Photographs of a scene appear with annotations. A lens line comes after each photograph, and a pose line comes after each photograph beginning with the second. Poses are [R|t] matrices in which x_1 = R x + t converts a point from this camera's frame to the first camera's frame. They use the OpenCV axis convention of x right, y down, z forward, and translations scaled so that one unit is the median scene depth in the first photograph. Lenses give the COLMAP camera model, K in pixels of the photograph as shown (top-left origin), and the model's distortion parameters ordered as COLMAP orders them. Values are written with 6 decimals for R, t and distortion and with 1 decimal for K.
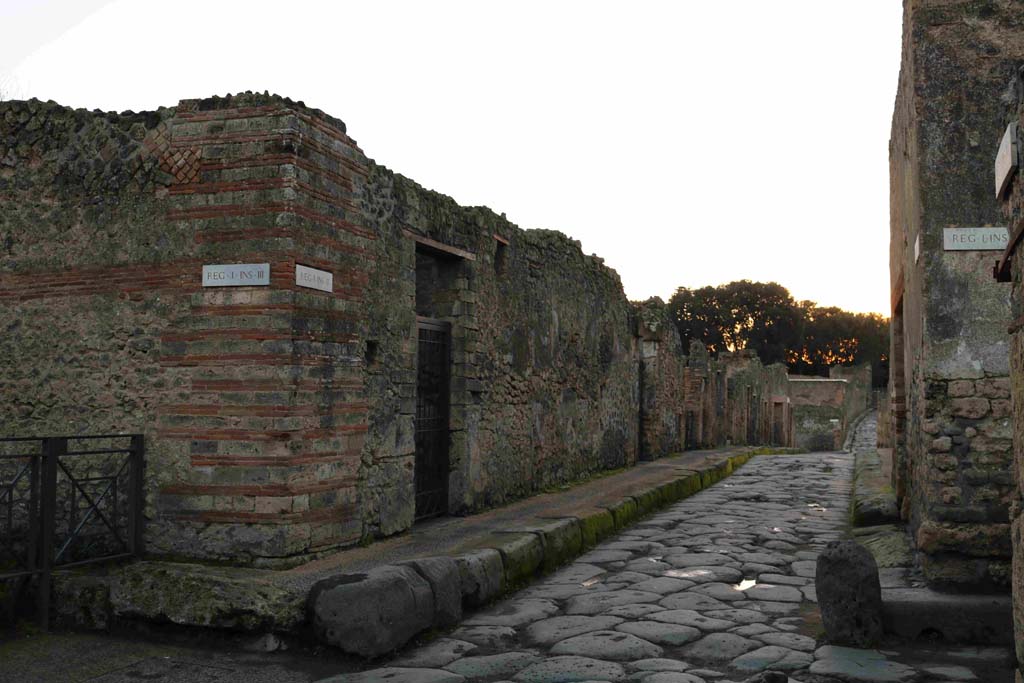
lens RADIAL K [[999.1, 0, 509.7], [0, 999.1, 341.9], [0, 0, 1]] dist [-0.083357, 0.000000]
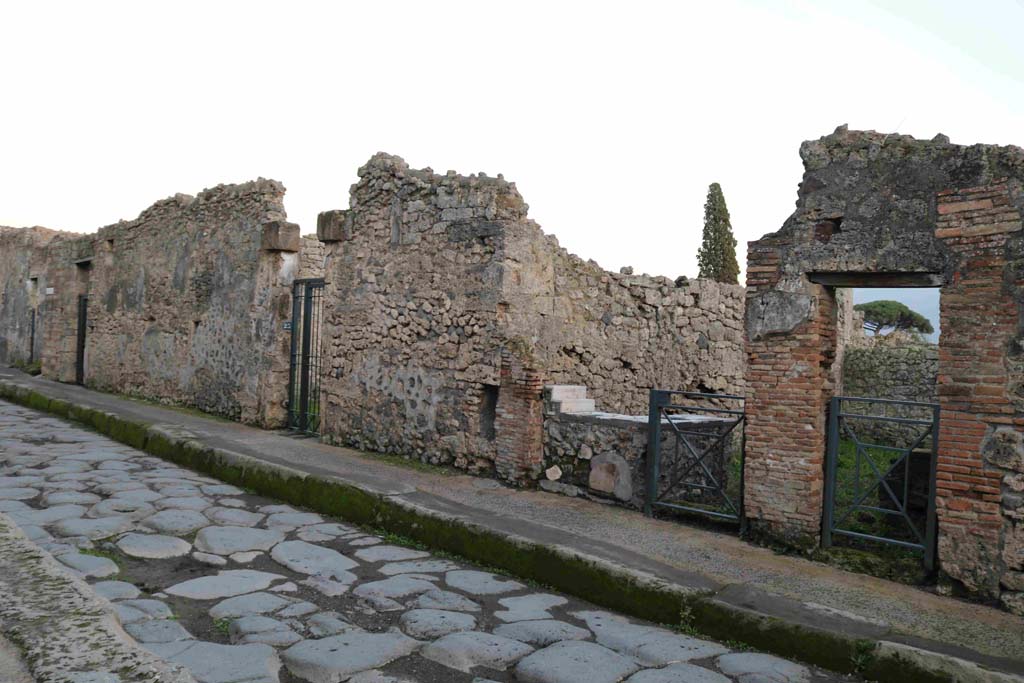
lens RADIAL K [[859.6, 0, 510.2], [0, 859.6, 334.9], [0, 0, 1]] dist [-0.106858, 0.033776]
pose [[-0.471833, -0.041748, -0.880699, 1.325081], [0.002108, 0.998822, -0.048477, 0.191605], [0.881685, -0.024729, -0.471189, 3.240305]]
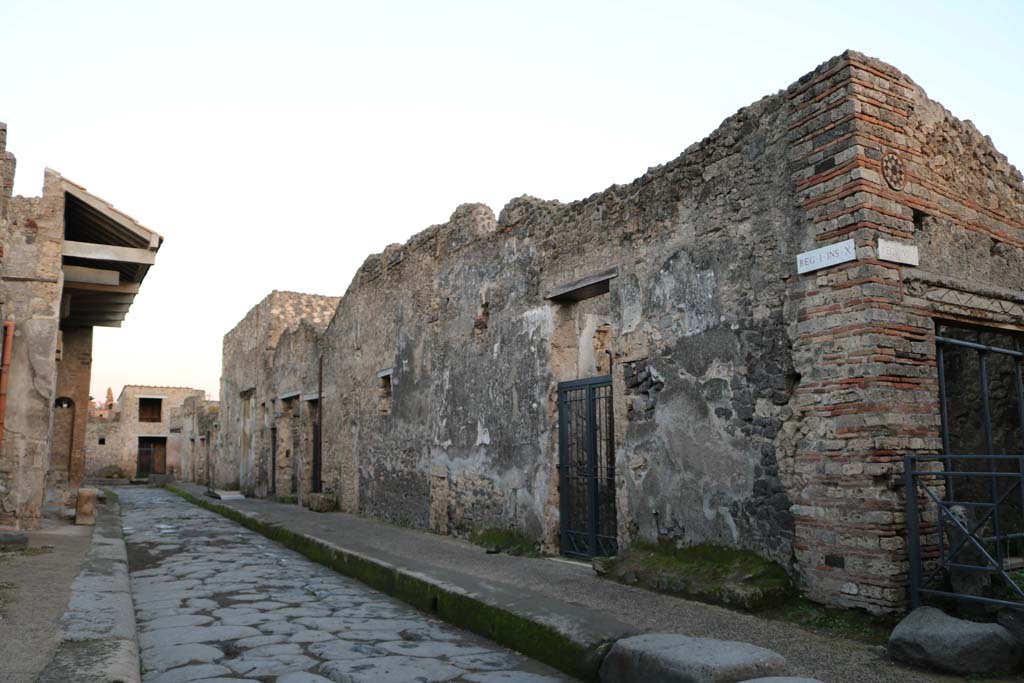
lens RADIAL K [[846.8, 0, 511.2], [0, 846.8, 347.2], [0, 0, 1]] dist [-0.152340, 0.120873]
pose [[-0.653651, -0.096478, -0.750621, 0.227508], [0.047618, 0.984632, -0.168022, 0.066635], [0.755296, -0.145571, -0.639012, 0.678577]]
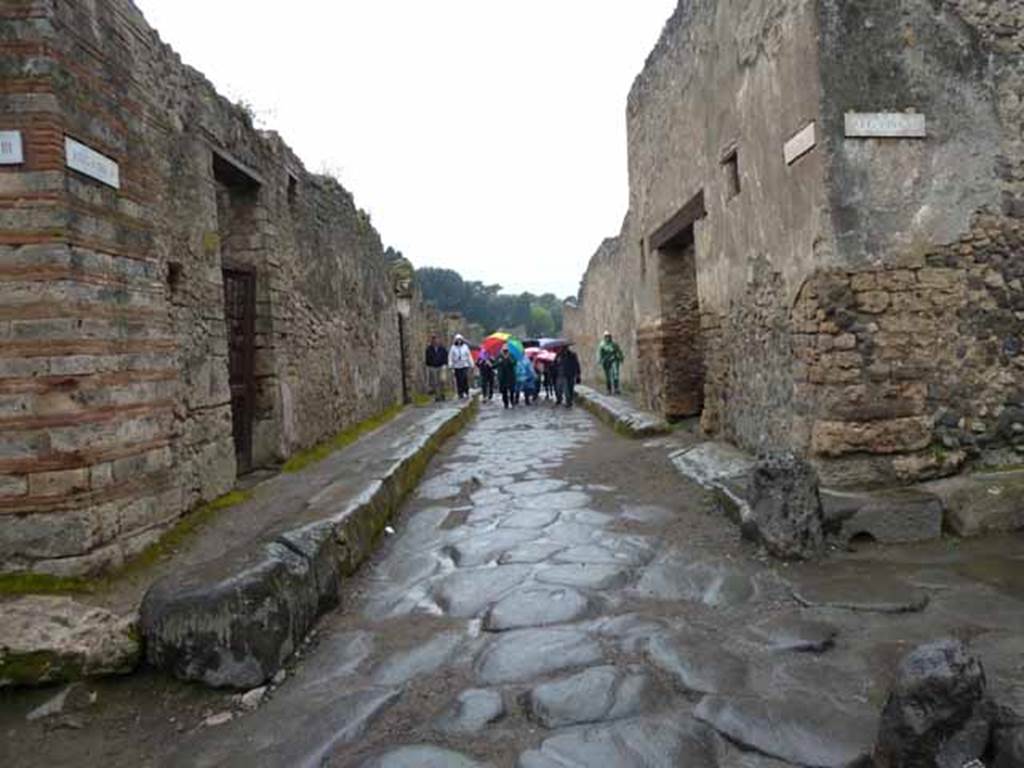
lens RADIAL K [[769.8, 0, 524.7], [0, 769.8, 378.4], [0, 0, 1]] dist [-0.034113, 0.008513]
pose [[0.933668, -0.069847, 0.351263, -0.099506], [0.042176, 0.995417, 0.085831, 0.051274], [-0.355648, -0.065323, 0.932334, 0.336299]]
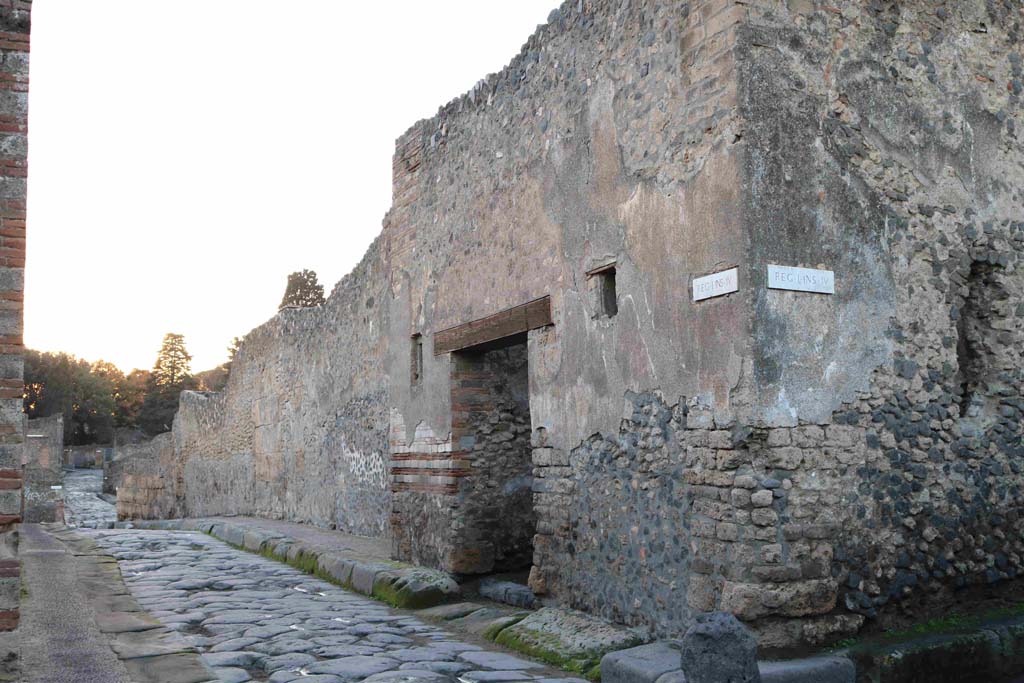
lens RADIAL K [[1239.9, 0, 522.1], [0, 1239.9, 337.2], [0, 0, 1]] dist [-0.068881, 0.000000]
pose [[0.741800, 0.053688, 0.668469, -0.418225], [-0.025458, 0.998326, -0.051930, 0.016088], [-0.670138, 0.021504, 0.741925, 0.238383]]
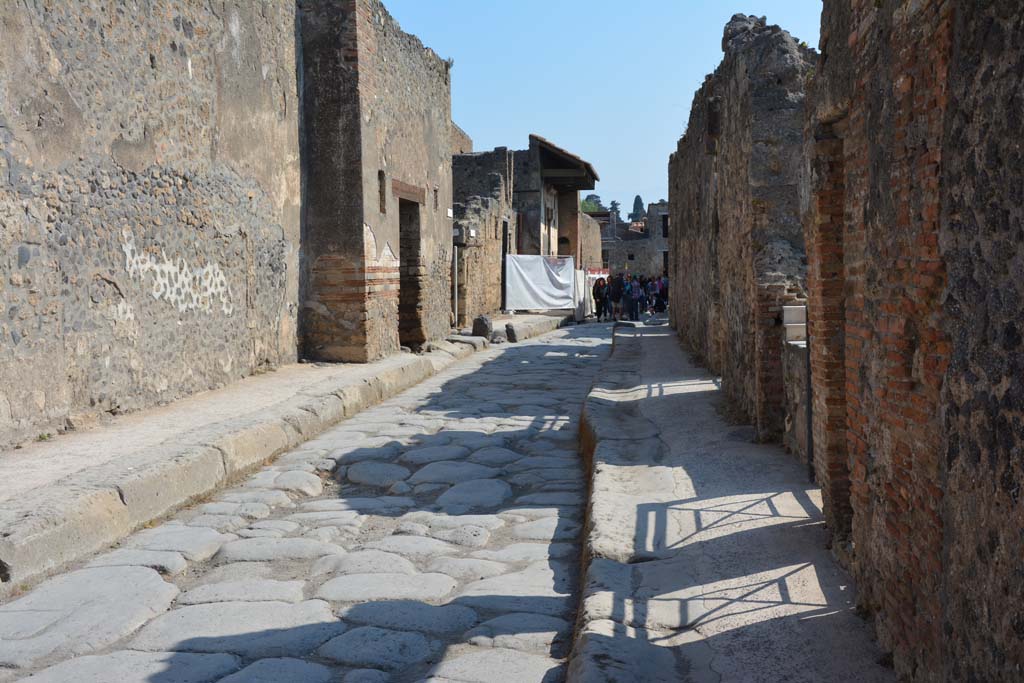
lens RADIAL K [[1218.6, 0, 502.2], [0, 1218.6, 333.3], [0, 0, 1]] dist [0.069362, 0.000000]
pose [[-0.971252, 0.022088, -0.237026, 0.947051], [0.023753, 0.999709, -0.004169, 0.221459], [0.236865, -0.009679, -0.971494, 3.746953]]
